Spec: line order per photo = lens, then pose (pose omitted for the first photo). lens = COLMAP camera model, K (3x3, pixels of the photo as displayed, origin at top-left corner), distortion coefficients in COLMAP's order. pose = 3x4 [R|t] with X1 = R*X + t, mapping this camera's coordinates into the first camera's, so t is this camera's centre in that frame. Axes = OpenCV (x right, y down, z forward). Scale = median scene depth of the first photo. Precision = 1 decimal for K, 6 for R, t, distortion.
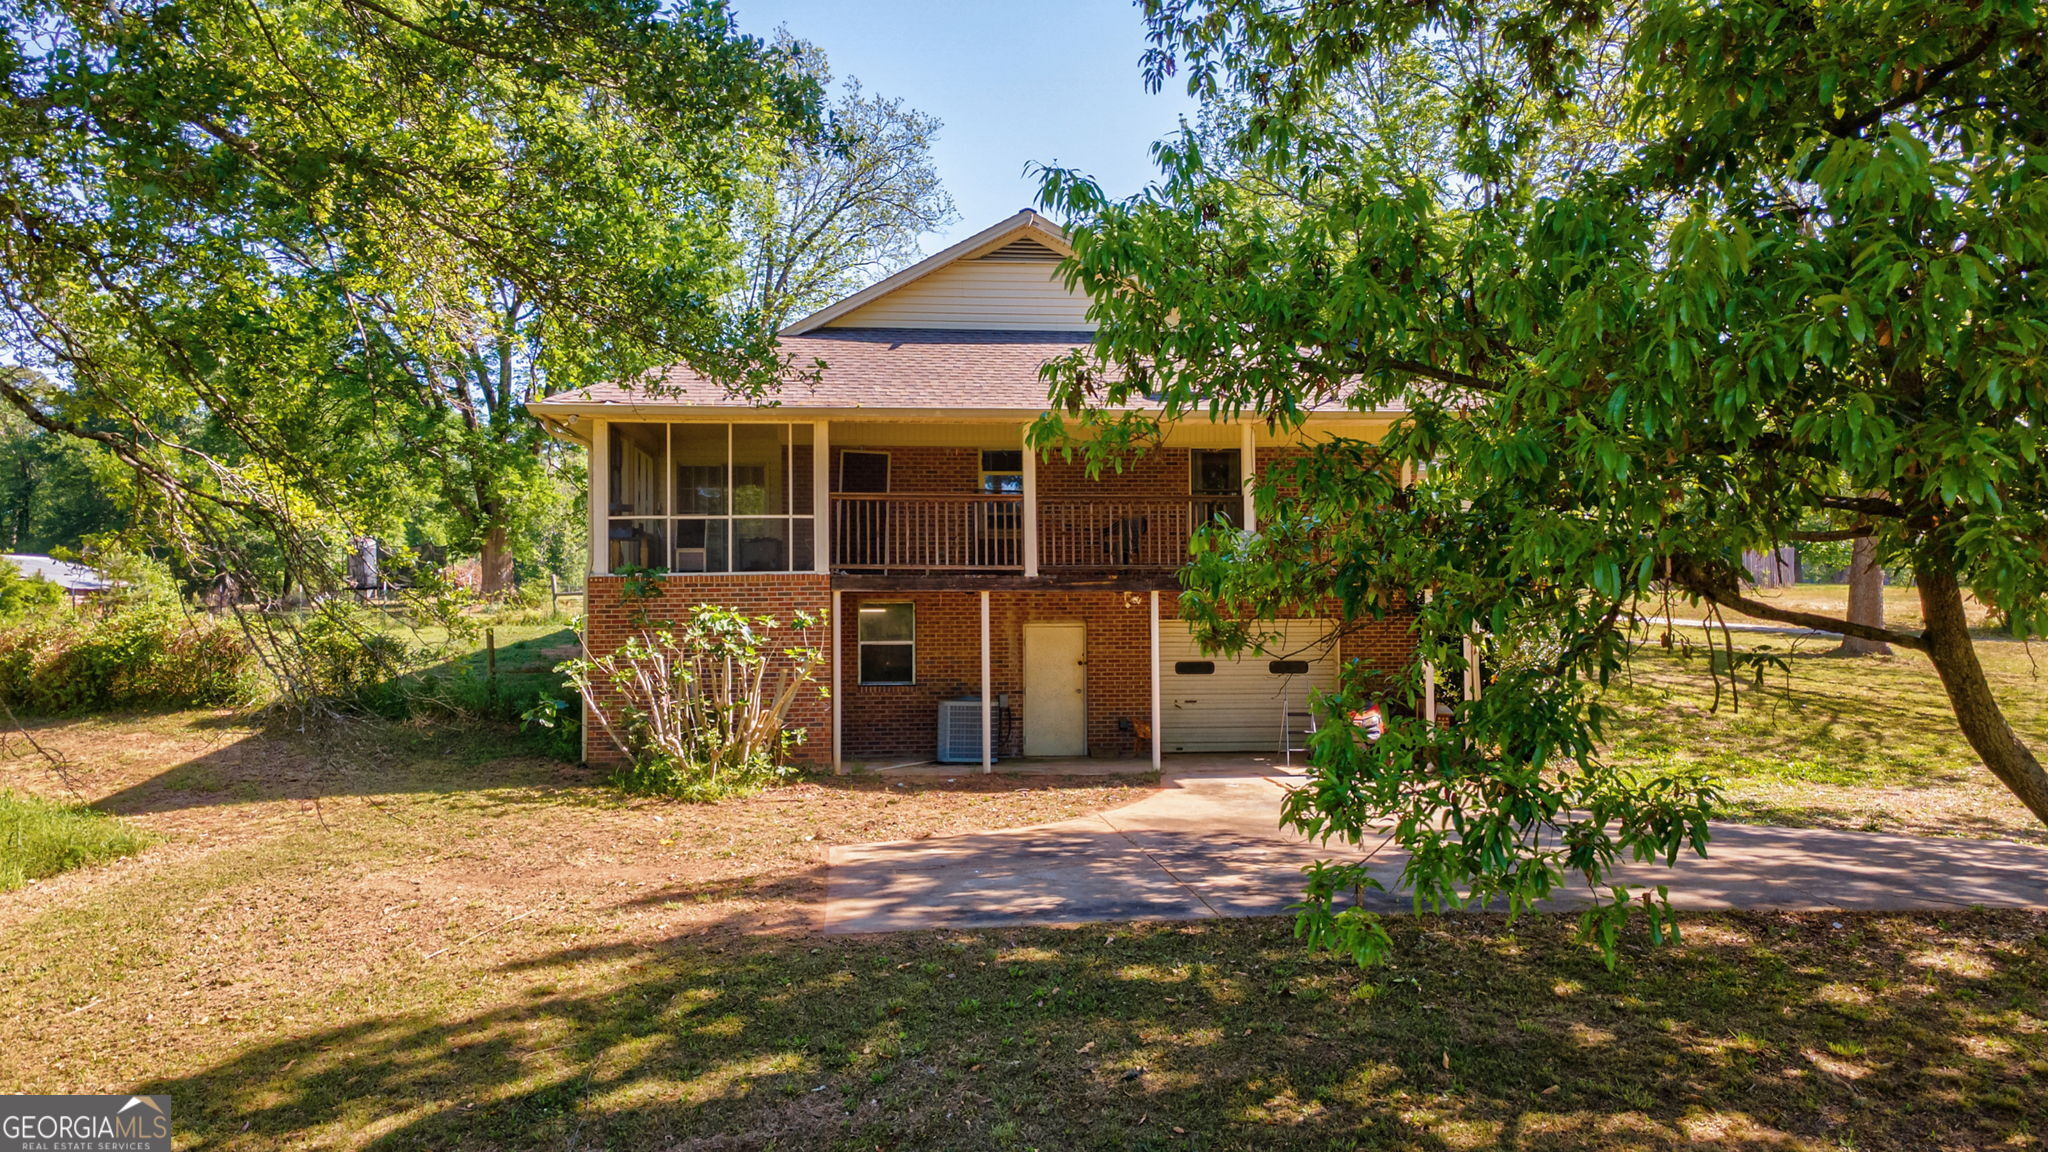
lens RADIAL K [[1545.9, 0, 1039.1], [0, 1545.9, 567.2], [0, 0, 1]] dist [0.045347, 0.007602]
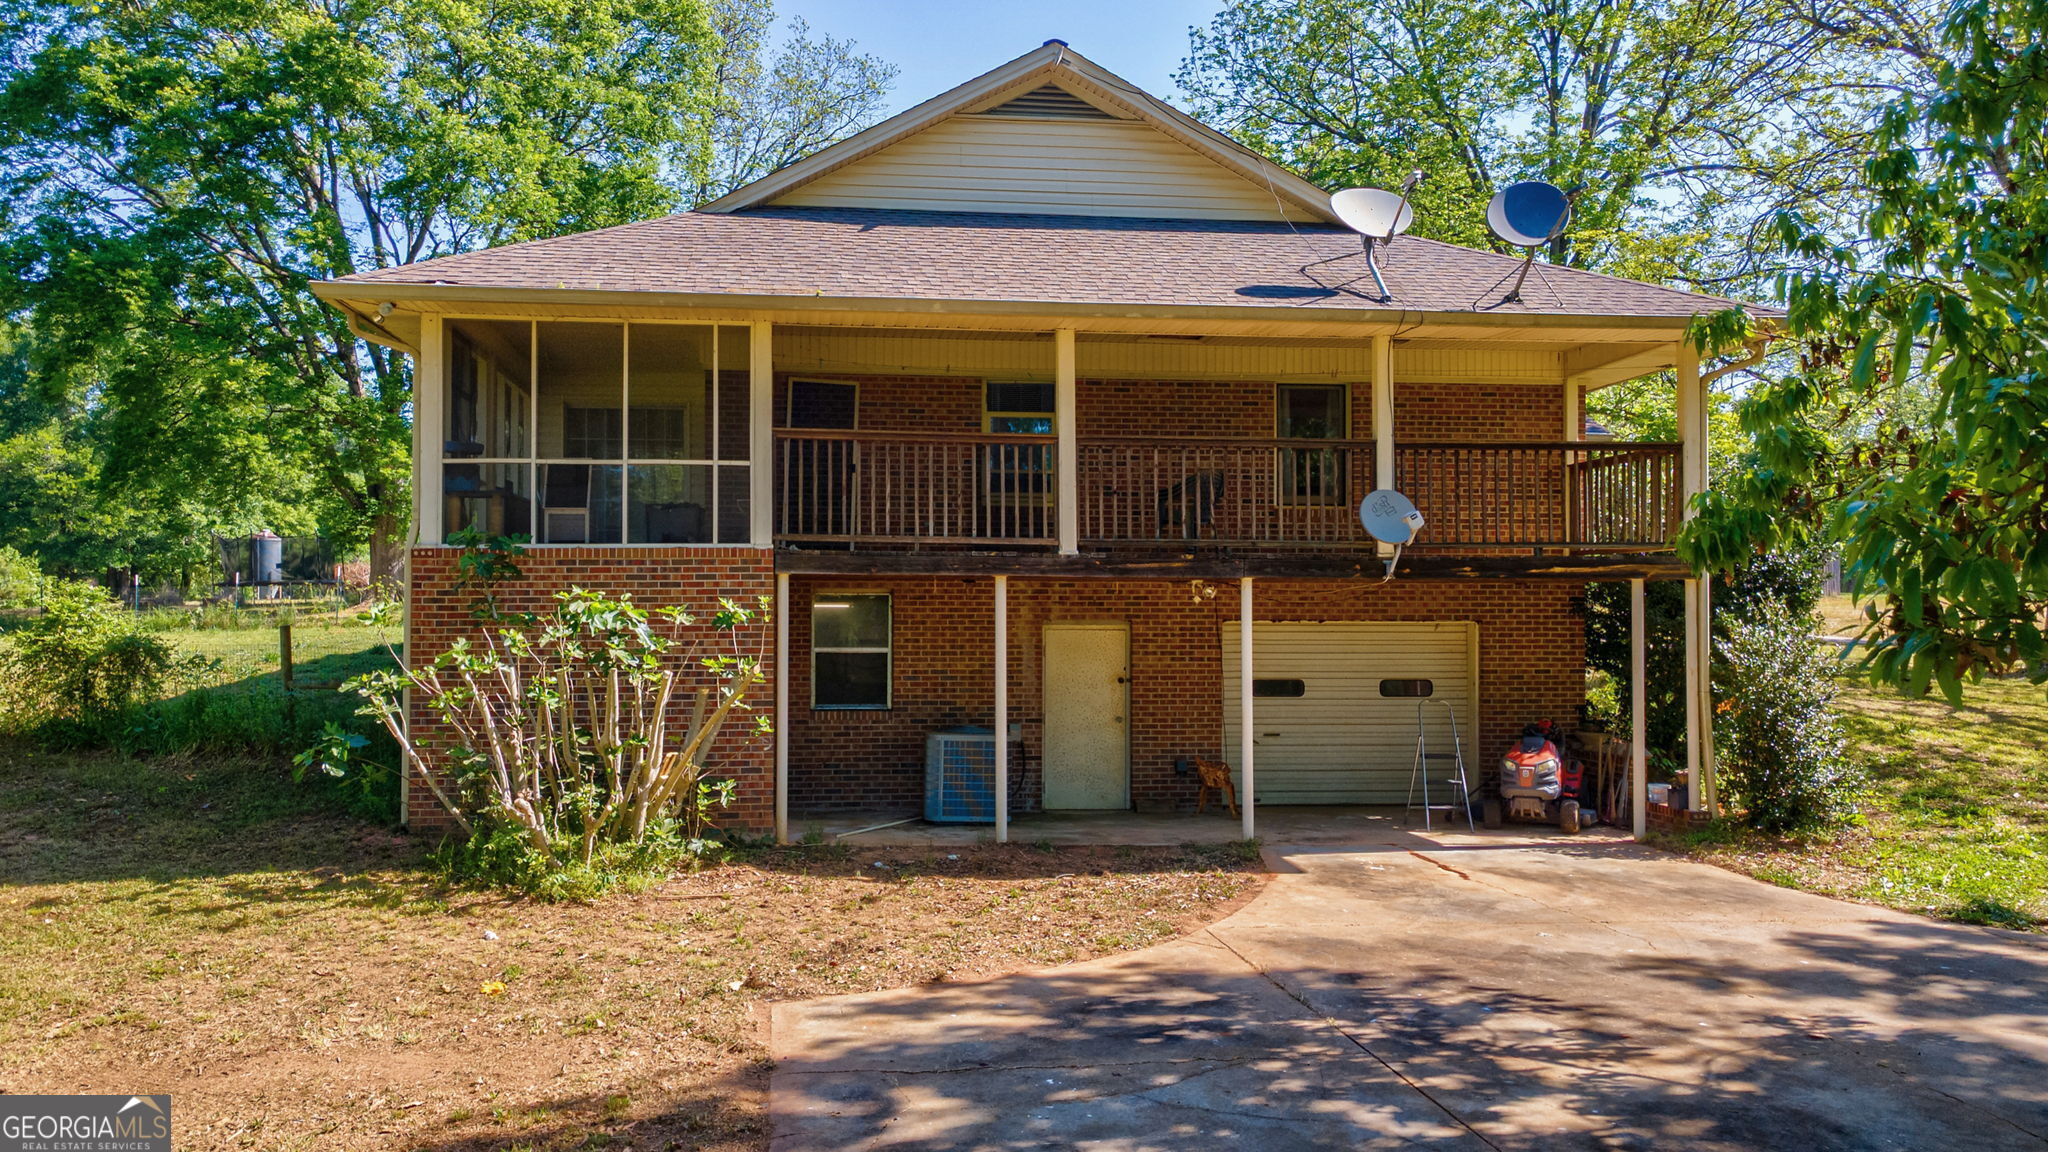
lens RADIAL K [[1545.9, 0, 1007.1], [0, 1545.9, 589.2], [0, 0, 1]] dist [0.045347, 0.007602]
pose [[0.999799, 0.007847, 0.018477, -0.045430], [-0.008005, 0.999932, 0.008523, 0.015836], [-0.018408, -0.008670, 0.999793, 0.322259]]
